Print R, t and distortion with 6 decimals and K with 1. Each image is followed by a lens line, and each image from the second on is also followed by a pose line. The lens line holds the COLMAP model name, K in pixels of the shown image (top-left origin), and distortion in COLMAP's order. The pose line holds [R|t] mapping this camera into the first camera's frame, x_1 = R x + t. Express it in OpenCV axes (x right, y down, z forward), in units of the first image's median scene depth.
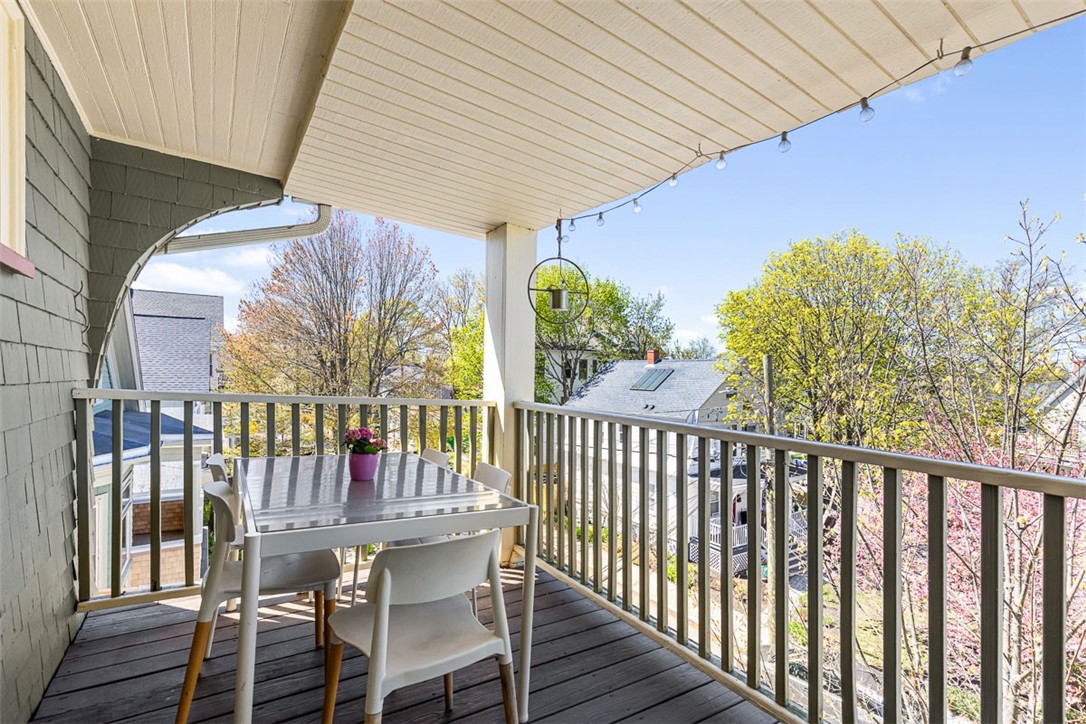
lens RADIAL K [[493.0, 0, 546.3], [0, 493.0, 358.8], [0, 0, 1]] dist [0.002877, 0.000244]
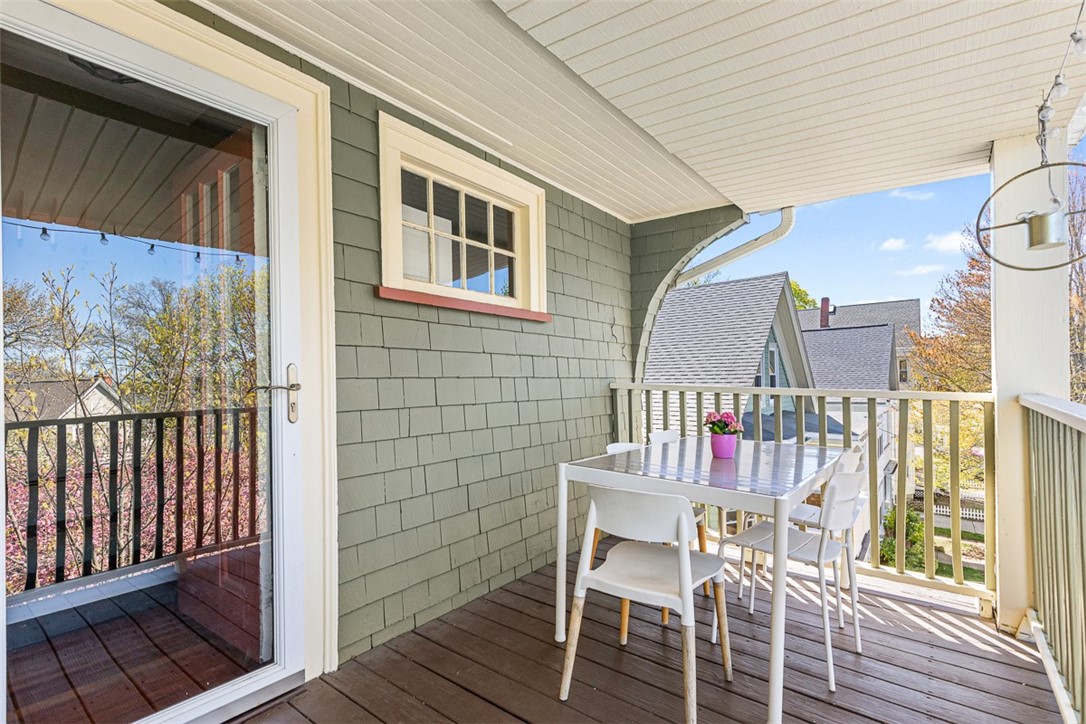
lens RADIAL K [[493.0, 0, 546.3], [0, 493.0, 358.8], [0, 0, 1]] dist [0.002877, 0.000244]
pose [[0.334408, -0.067570, -0.940003, 0.388449], [0.054593, 0.997140, -0.052255, 0.040362], [0.940846, -0.033844, 0.337140, 0.176263]]
